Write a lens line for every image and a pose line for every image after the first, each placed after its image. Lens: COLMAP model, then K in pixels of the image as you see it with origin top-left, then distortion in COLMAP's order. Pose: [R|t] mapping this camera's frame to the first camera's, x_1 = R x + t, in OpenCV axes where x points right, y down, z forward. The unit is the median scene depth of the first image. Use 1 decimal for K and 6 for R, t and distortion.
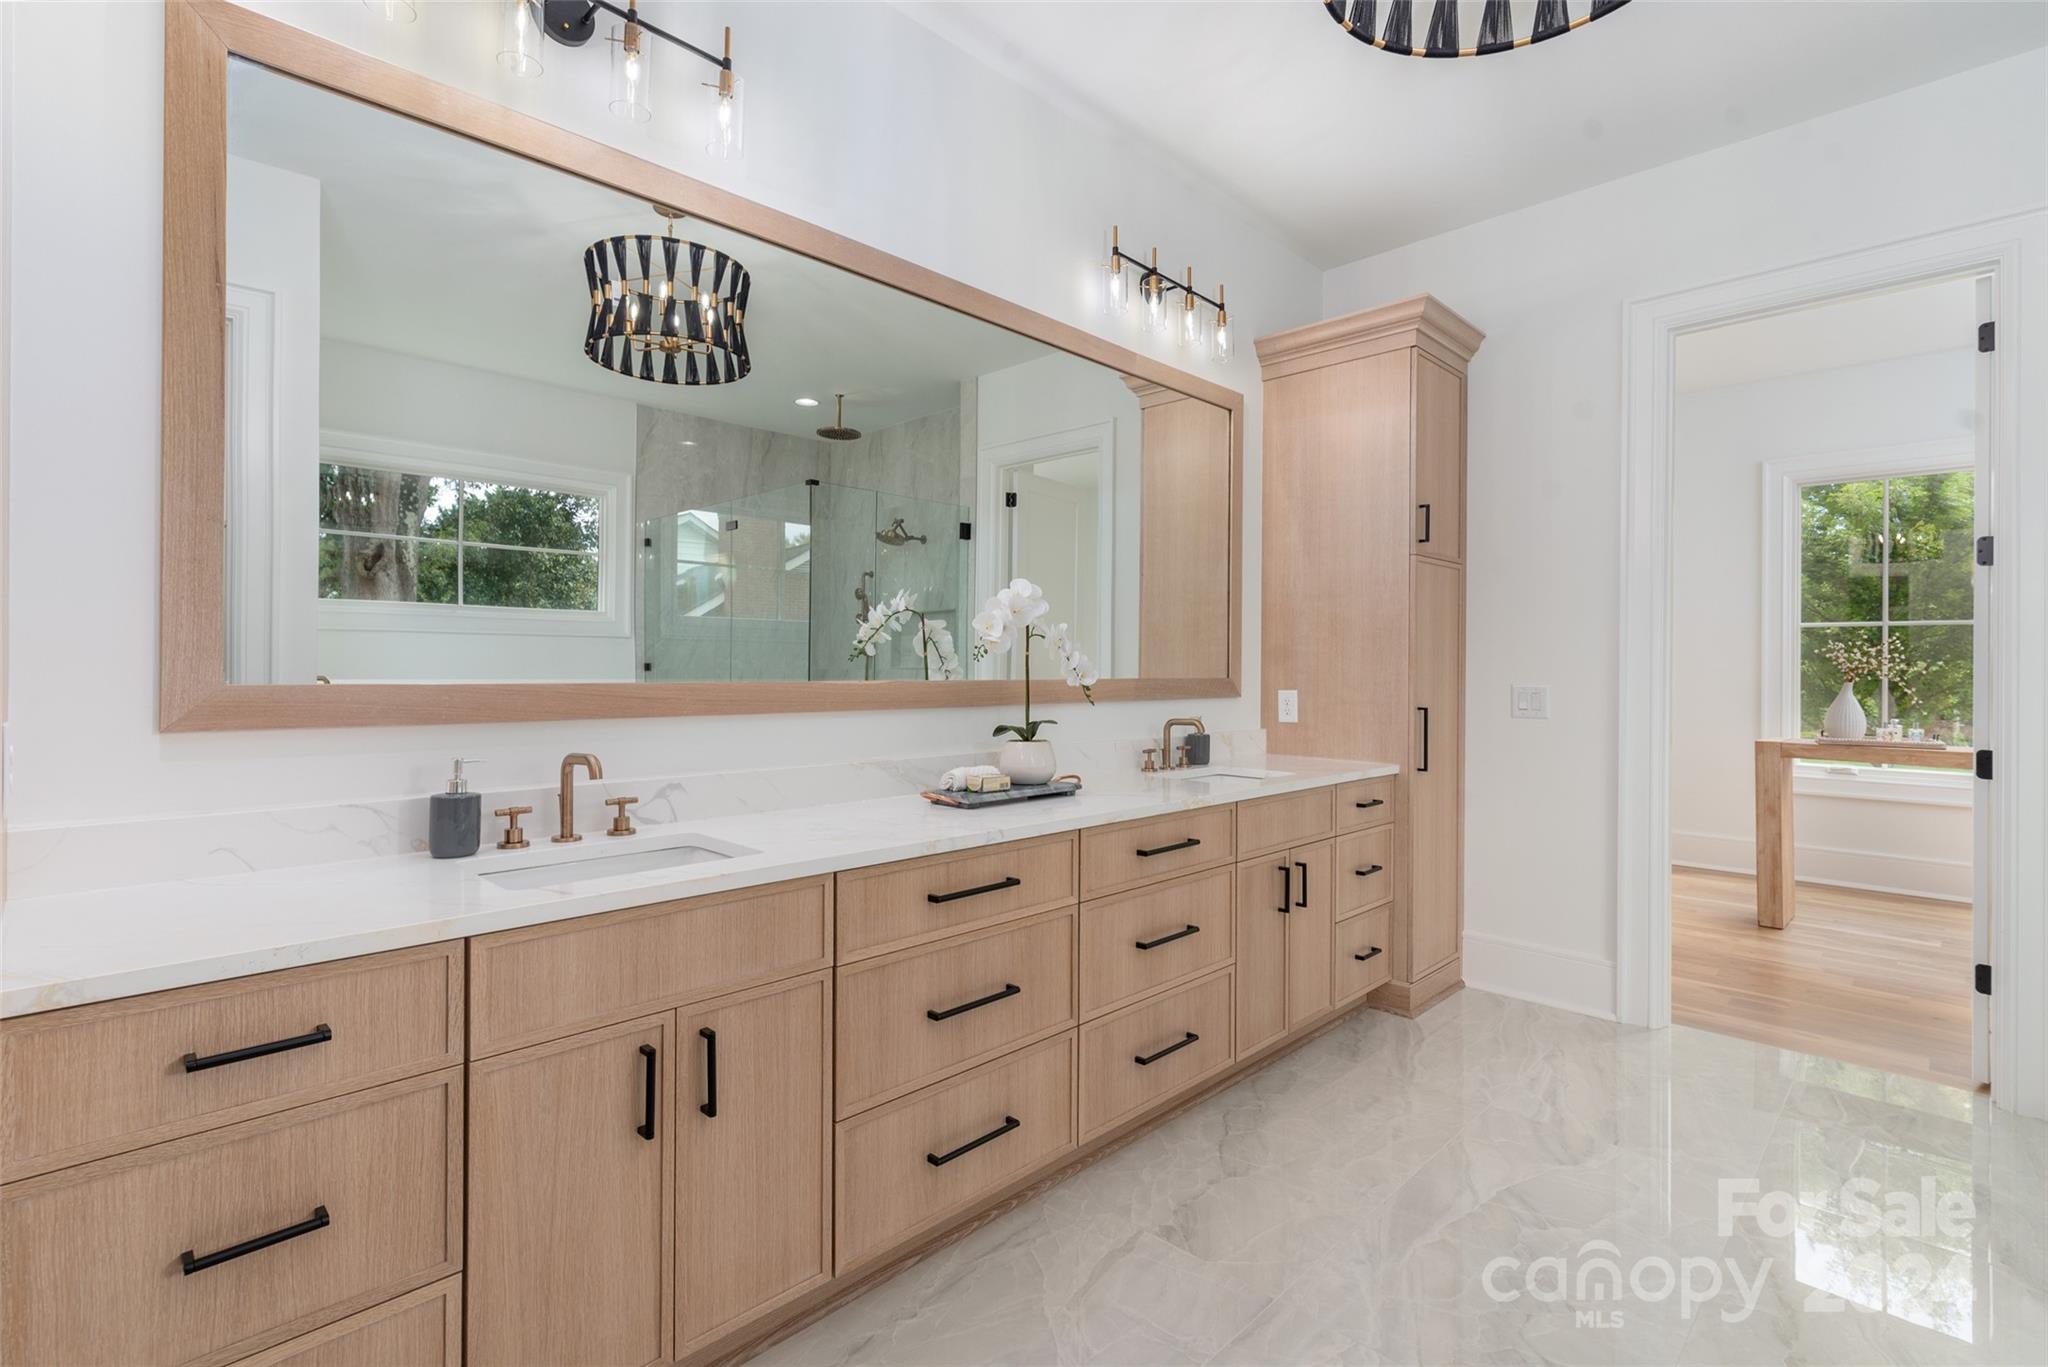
lens RADIAL K [[951.2, 0, 1021.6], [0, 951.2, 674.4], [0, 0, 1]] dist [0.001541, -0.000235]
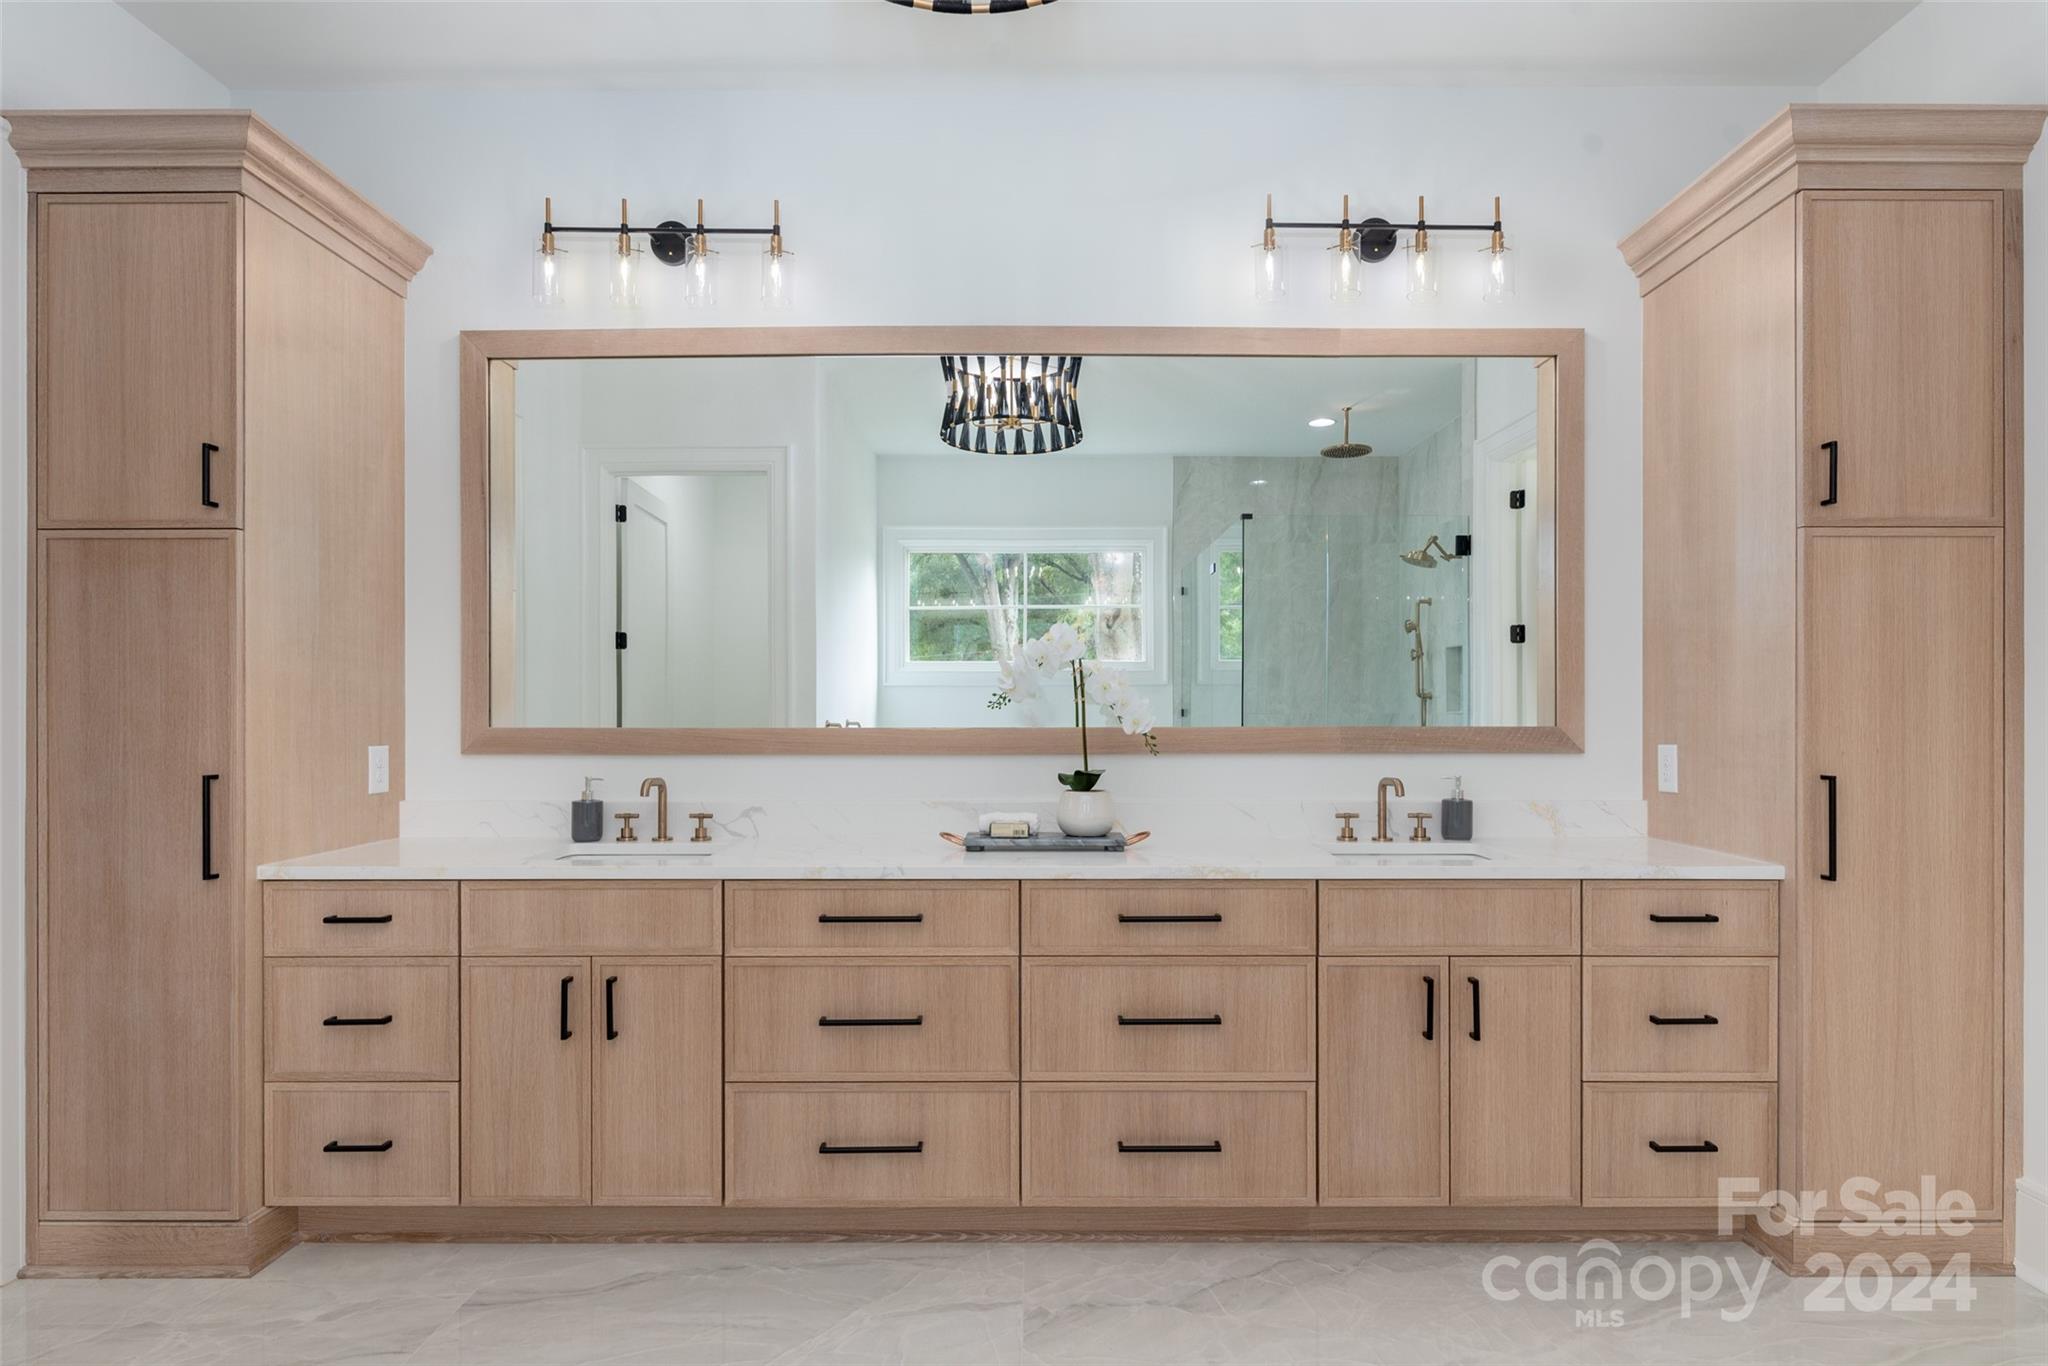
lens RADIAL K [[1046.7, 0, 1003.3], [0, 1046.7, 719.4], [0, 0, 1]] dist [0.002015, -0.000380]
pose [[0.700970, -0.000056, -0.713190, 0.759653], [-0.000171, 1.000000, -0.000247, -0.002071], [0.713190, 0.000295, 0.700970, 0.218851]]
